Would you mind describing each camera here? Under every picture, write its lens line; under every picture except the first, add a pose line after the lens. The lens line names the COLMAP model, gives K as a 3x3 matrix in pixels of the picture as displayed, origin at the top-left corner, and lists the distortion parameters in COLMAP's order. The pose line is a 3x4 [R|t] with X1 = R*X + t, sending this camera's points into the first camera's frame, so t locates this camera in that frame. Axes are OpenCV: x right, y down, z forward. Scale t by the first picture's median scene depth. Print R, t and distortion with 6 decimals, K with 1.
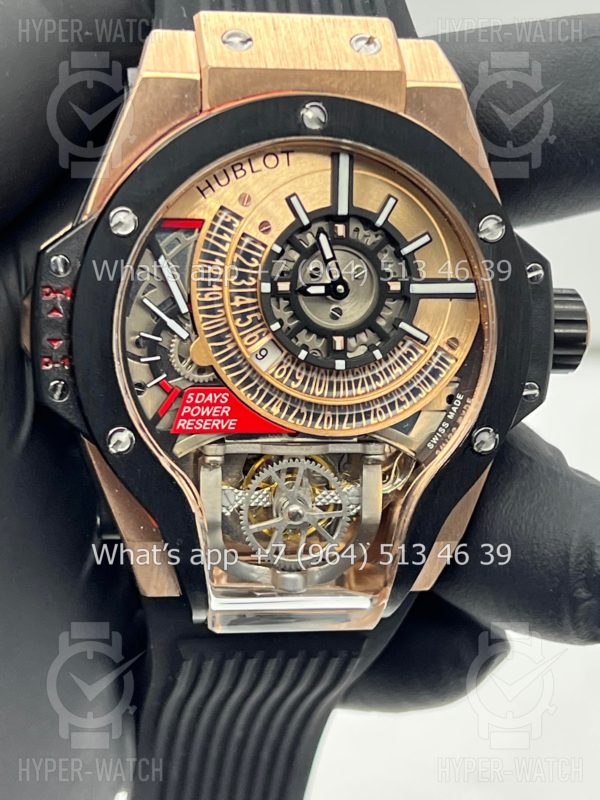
lens RADIAL K [[1898.6, 0, 302.7], [0, 1898.6, 399.6], [0, 0, 1]] dist [0.222668, 0.000000]
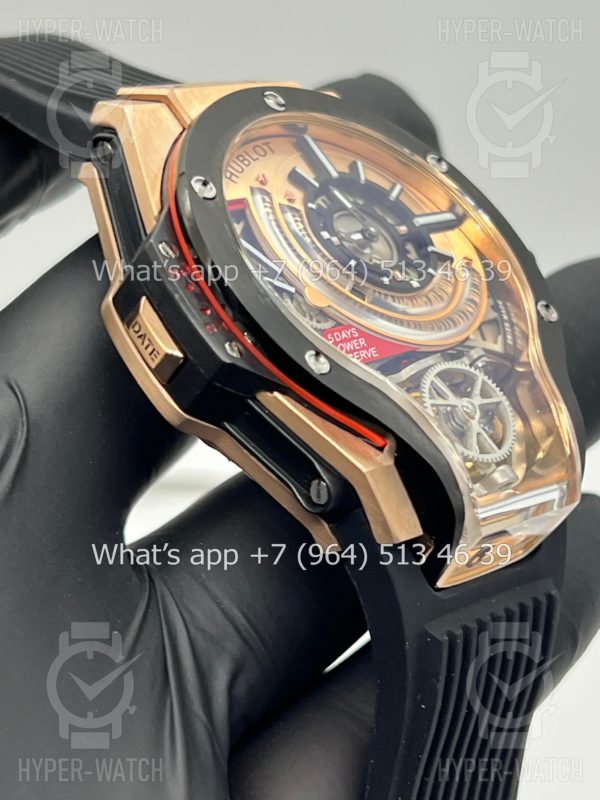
lens RADIAL K [[1898.6, 0, 300.2], [0, 1898.6, 396.9], [0, 0, 1]] dist [0.222668, 0.000000]
pose [[0.752349, -0.300772, 0.586095, -0.655583], [0.584543, 0.715062, -0.383401, 0.388047], [-0.303778, 0.631049, 0.713790, 0.319742]]
